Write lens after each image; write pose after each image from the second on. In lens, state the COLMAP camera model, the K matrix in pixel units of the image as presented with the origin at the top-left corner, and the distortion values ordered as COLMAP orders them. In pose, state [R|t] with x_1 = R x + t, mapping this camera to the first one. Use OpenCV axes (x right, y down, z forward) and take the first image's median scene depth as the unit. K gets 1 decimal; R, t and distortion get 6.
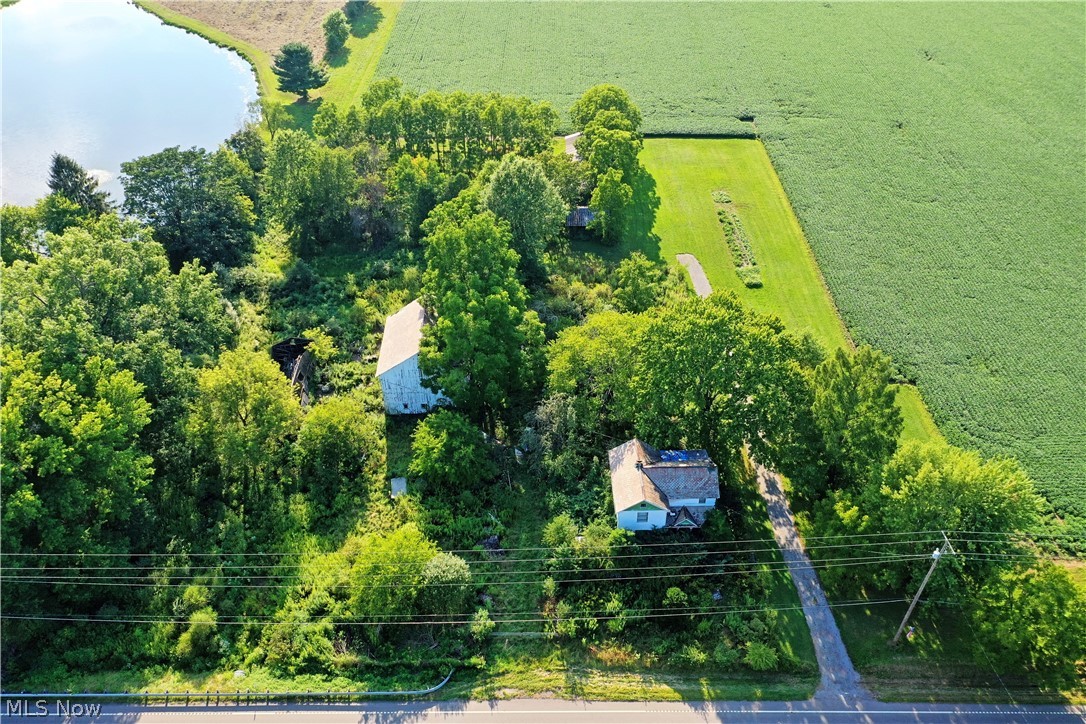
lens RADIAL K [[859.9, 0, 542.6], [0, 859.9, 360.1], [0, 0, 1]] dist [0.020710, -0.008269]
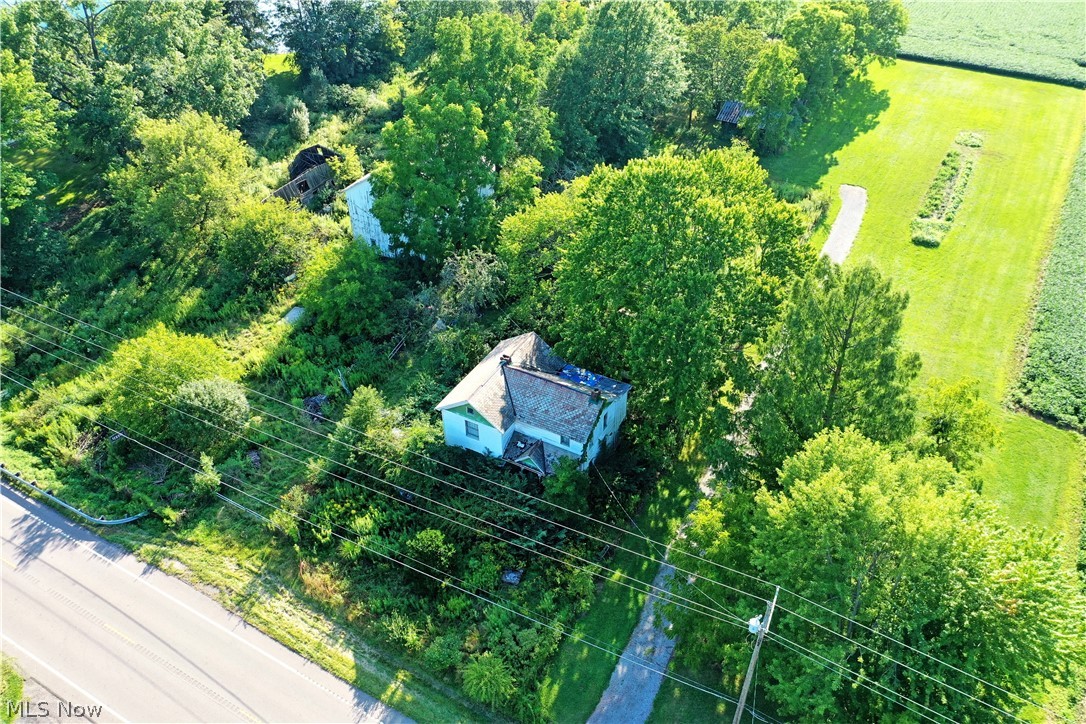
lens RADIAL K [[859.9, 0, 542.4], [0, 859.9, 361.9], [0, 0, 1]] dist [0.020710, -0.008269]
pose [[0.864060, 0.309079, -0.397328, 0.445621], [-0.307376, 0.949025, 0.069797, 0.072130], [0.398647, 0.061820, 0.915018, 0.427537]]
